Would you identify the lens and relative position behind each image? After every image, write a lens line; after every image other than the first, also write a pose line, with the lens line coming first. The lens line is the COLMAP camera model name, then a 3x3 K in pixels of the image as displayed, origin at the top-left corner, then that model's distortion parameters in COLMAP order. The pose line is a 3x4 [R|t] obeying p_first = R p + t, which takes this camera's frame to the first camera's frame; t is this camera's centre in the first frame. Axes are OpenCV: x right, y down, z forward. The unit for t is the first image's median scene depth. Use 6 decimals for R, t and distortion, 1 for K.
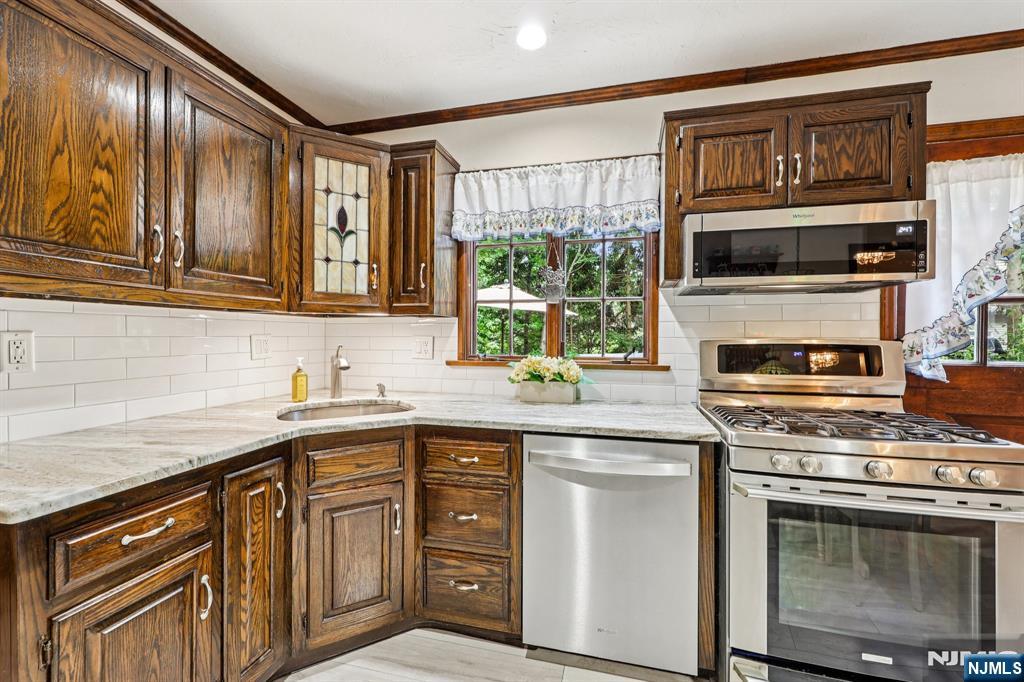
lens RADIAL K [[430.0, 0, 513.6], [0, 430.0, 338.5], [0, 0, 1]] dist [0.000709, 0.000213]
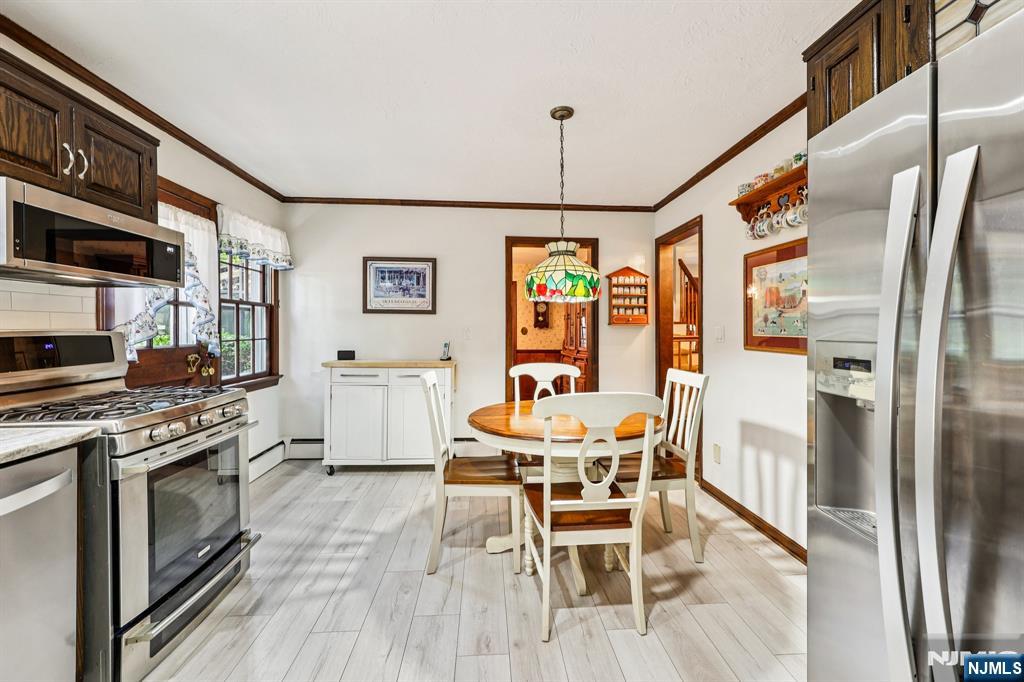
lens RADIAL K [[436.8, 0, 521.4], [0, 436.8, 331.3], [0, 0, 1]] dist [0.002971, 0.000056]
pose [[-0.331770, -0.010935, 0.943297, -0.654481], [0.006415, 0.999884, 0.013847, -0.005003], [-0.943339, 0.010645, -0.331661, 0.351229]]
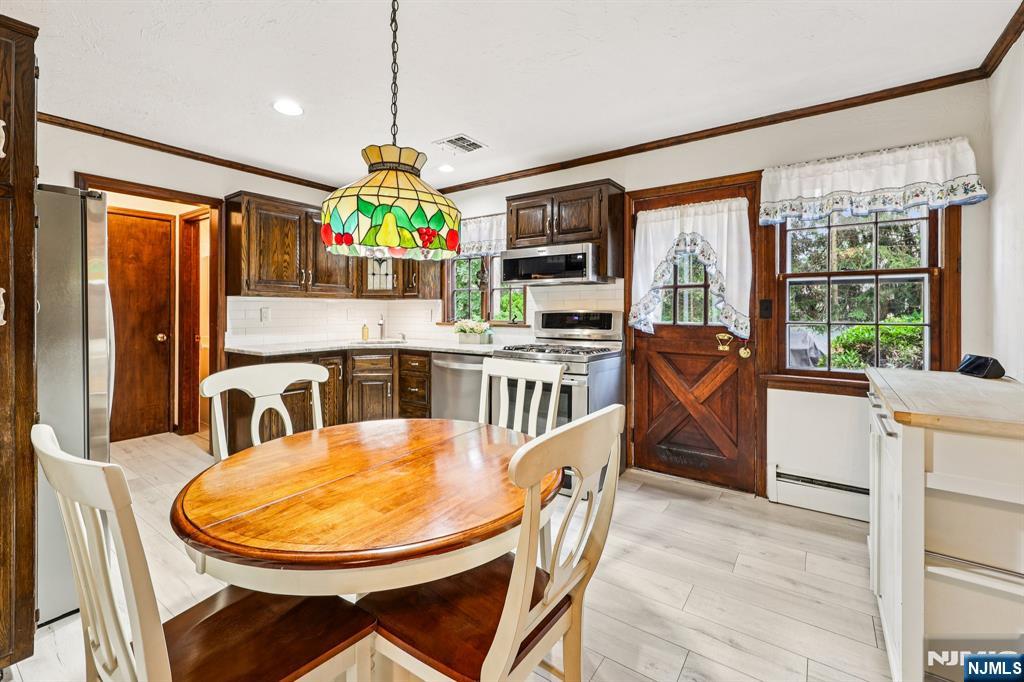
lens RADIAL K [[435.2, 0, 513.7], [0, 435.2, 316.4], [0, 0, 1]] dist [-0.000209, -0.000031]
pose [[0.935537, 0.000623, -0.353228, 1.149611], [0.001508, 0.999982, 0.005757, 0.019070], [0.353226, -0.005918, 0.935519, -0.917738]]
